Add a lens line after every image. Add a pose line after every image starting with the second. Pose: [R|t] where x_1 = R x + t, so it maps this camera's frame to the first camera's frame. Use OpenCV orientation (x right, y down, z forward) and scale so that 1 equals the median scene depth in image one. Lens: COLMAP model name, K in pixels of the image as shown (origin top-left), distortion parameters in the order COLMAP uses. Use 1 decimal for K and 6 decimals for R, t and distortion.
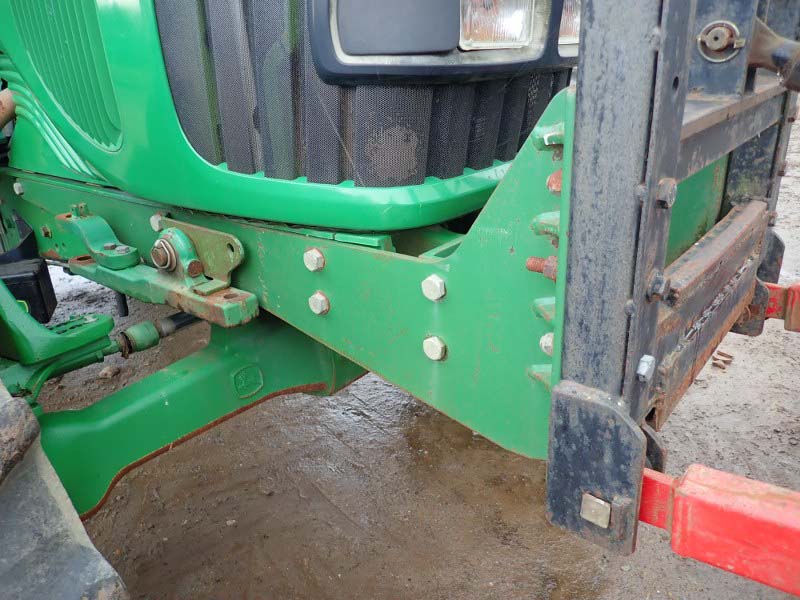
lens RADIAL K [[590.3, 0, 400.1], [0, 590.3, 302.3], [0, 0, 1]] dist [0.004425, -0.005794]
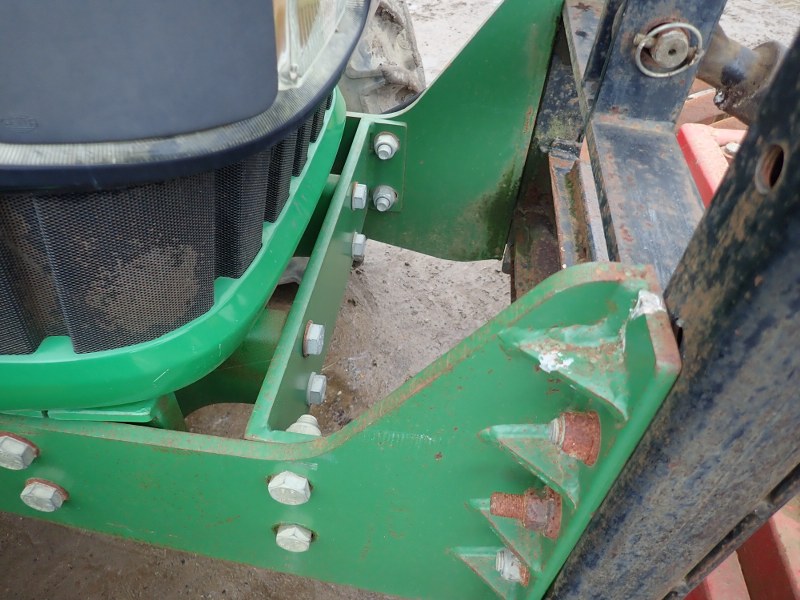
lens RADIAL K [[590.3, 0, 400.1], [0, 590.3, 302.3], [0, 0, 1]] dist [0.004425, -0.005794]
pose [[0.836597, -0.299164, 0.458918, -0.065371], [0.110436, 0.912621, 0.393607, -0.399732], [-0.536571, -0.278609, 0.796535, 0.478671]]
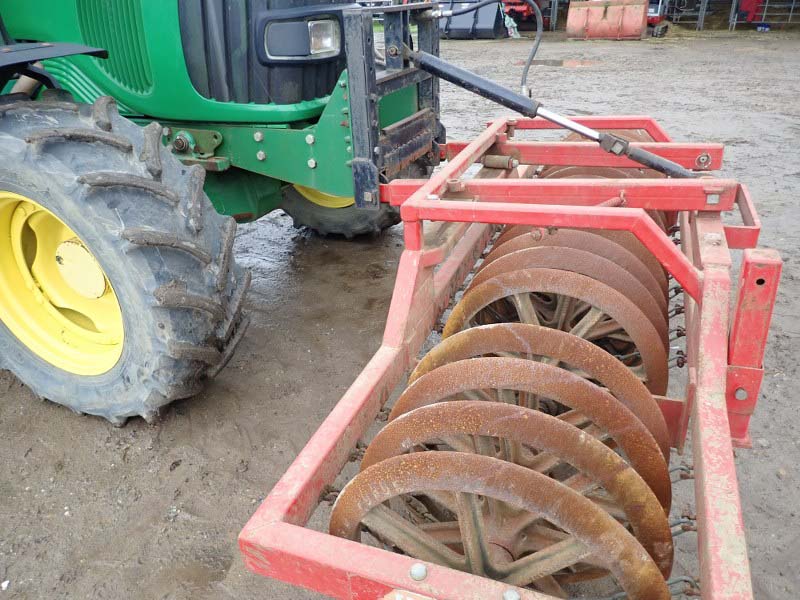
lens RADIAL K [[590.3, 0, 400.1], [0, 590.3, 302.3], [0, 0, 1]] dist [0.004425, -0.005794]
pose [[0.957752, -0.115506, 0.263382, -0.342652], [0.097786, 0.992030, 0.079468, 0.532947], [-0.270462, -0.050355, 0.961413, -1.763586]]
